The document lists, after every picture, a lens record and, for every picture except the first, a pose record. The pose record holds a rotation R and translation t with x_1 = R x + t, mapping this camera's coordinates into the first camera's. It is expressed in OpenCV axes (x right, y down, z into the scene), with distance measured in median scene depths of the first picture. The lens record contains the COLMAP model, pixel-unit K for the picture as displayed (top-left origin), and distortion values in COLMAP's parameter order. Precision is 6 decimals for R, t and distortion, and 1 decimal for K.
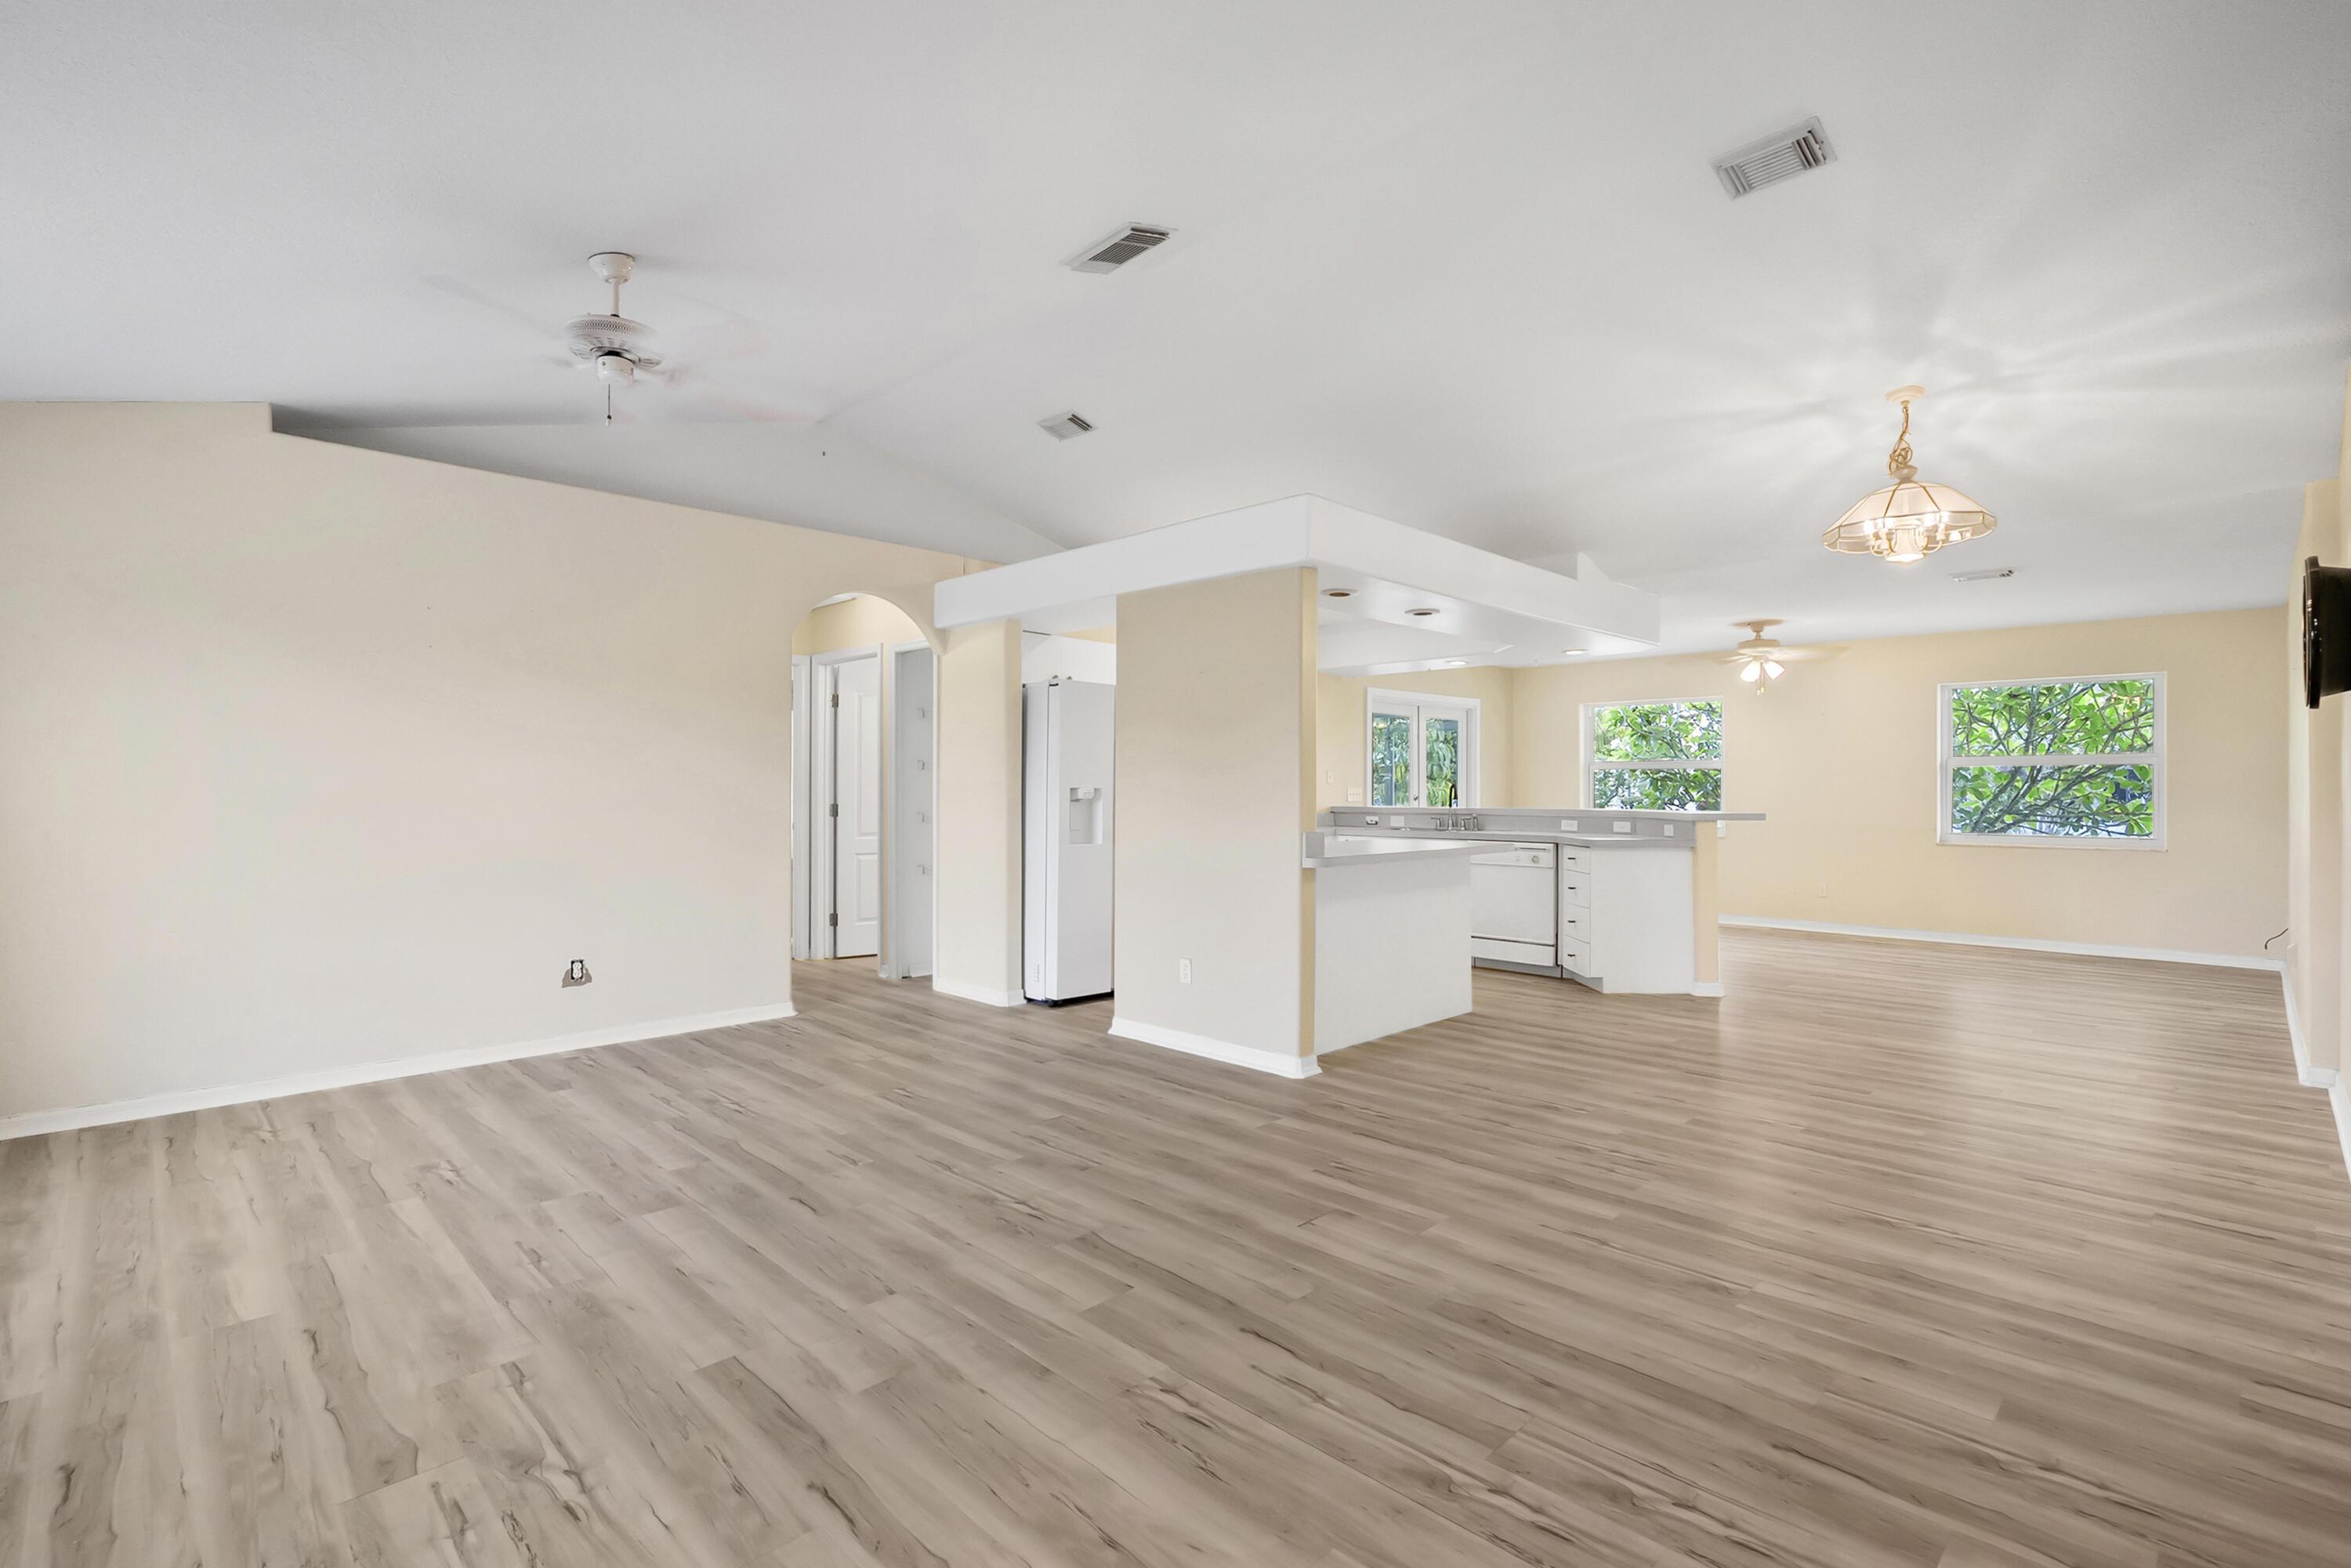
lens RADIAL K [[1067.7, 0, 1166.2], [0, 1067.7, 777.4], [0, 0, 1]] dist [-0.001835, 0.000280]
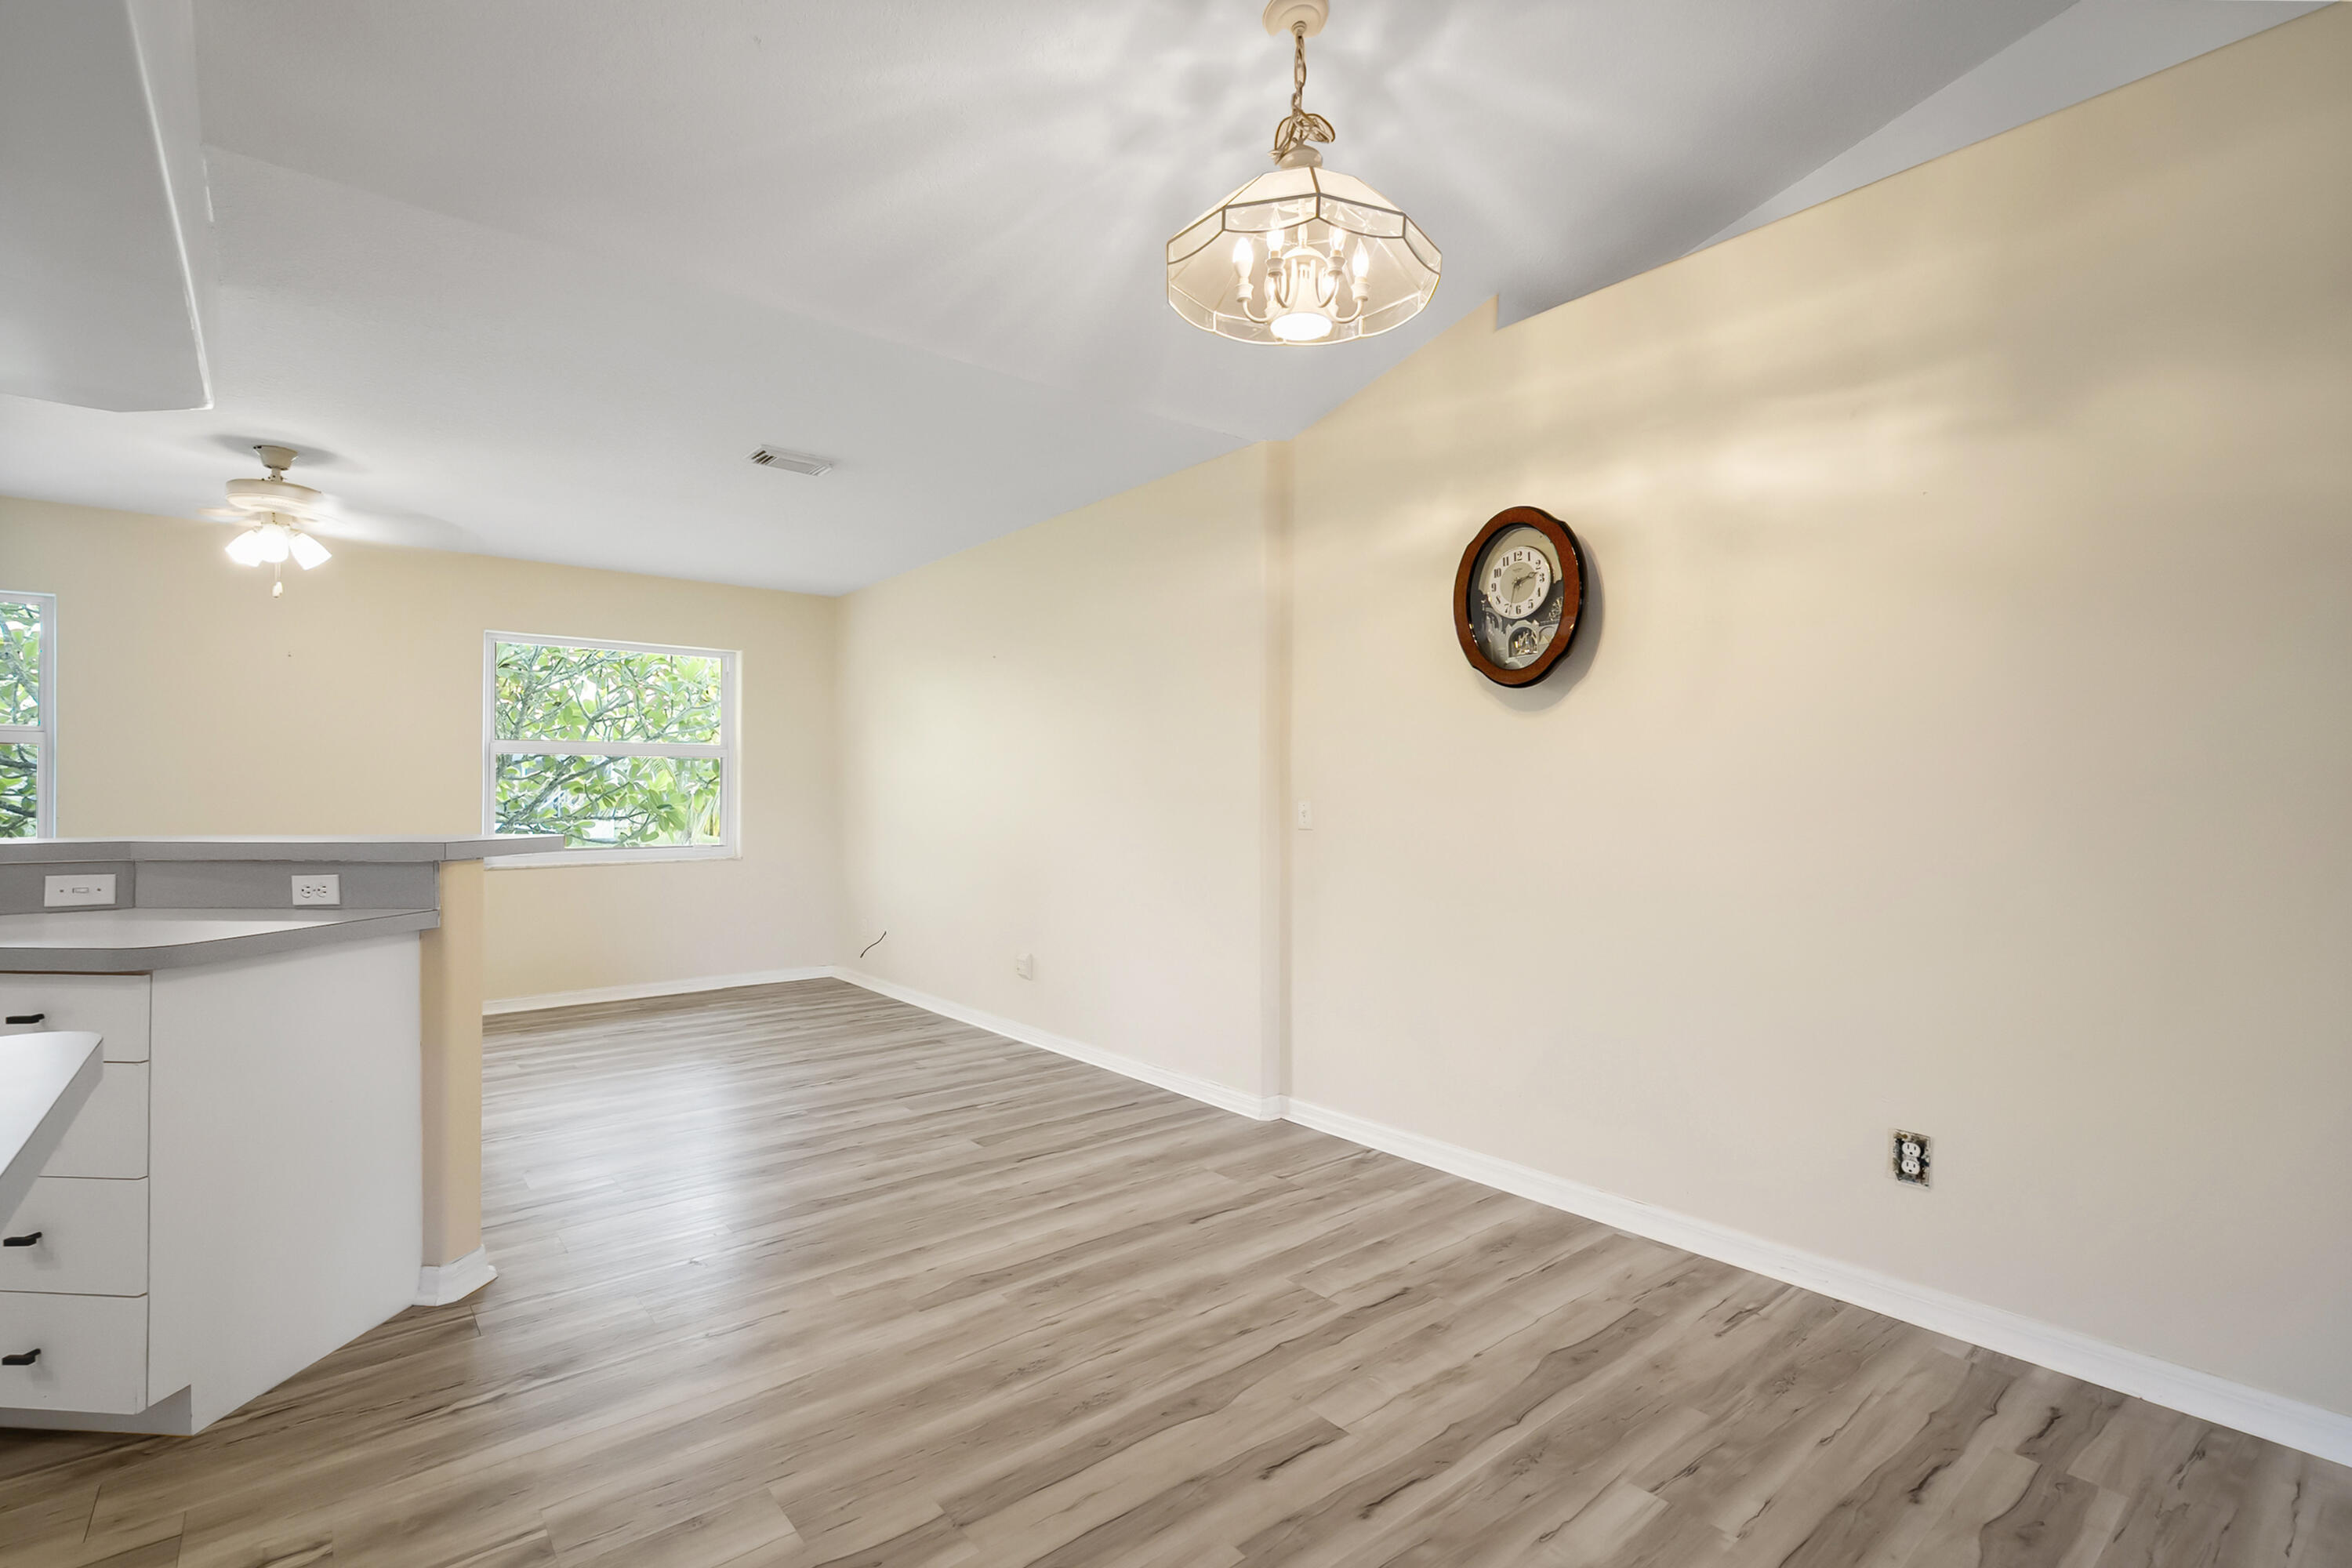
lens RADIAL K [[1071.5, 0, 1187.6], [0, 1071.5, 783.5], [0, 0, 1]] dist [-0.001785, -0.000059]
pose [[0.082228, 0.007209, 0.996587, 0.211197], [-0.011945, 0.999909, -0.006248, 0.018876], [-0.996542, -0.011390, 0.082307, 1.194022]]
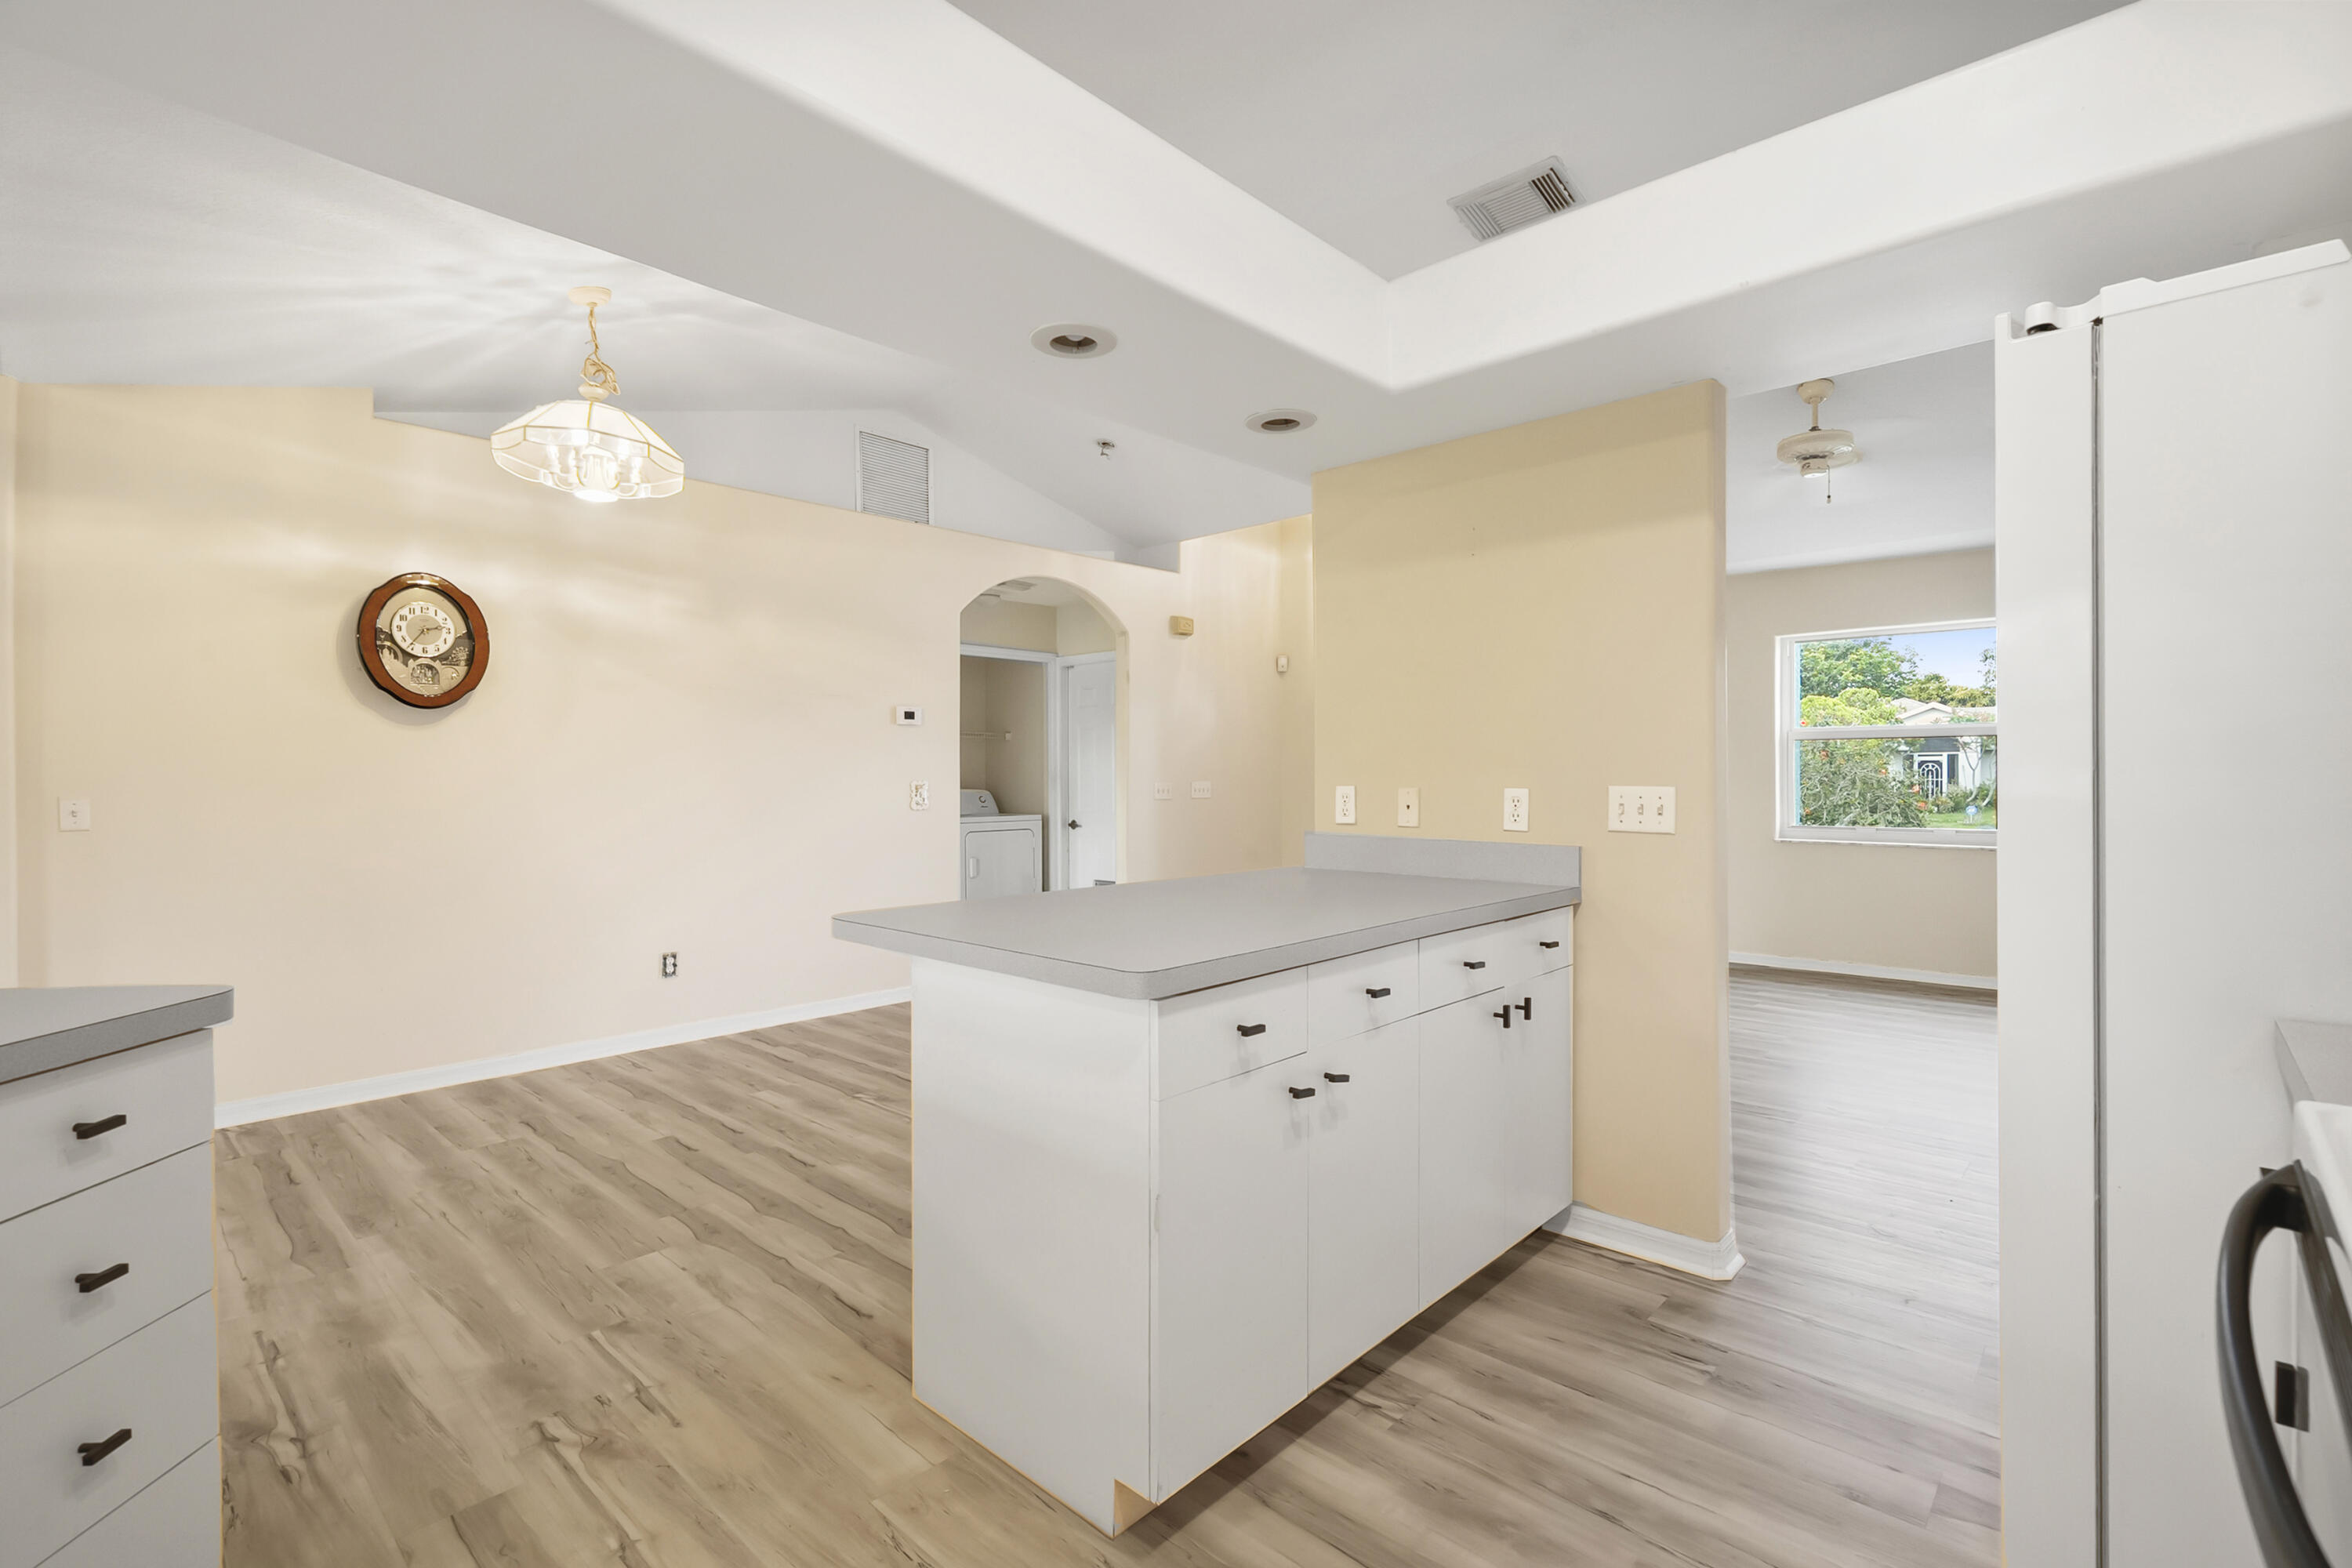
lens RADIAL K [[1068.2, 0, 1166.7], [0, 1068.2, 777.4], [0, 0, 1]] dist [-0.001835, 0.000280]
pose [[-0.999207, 0.002472, -0.039744, 0.338704], [0.002915, 0.999934, -0.011089, 0.022267], [0.039714, -0.011197, -0.999148, 2.168234]]
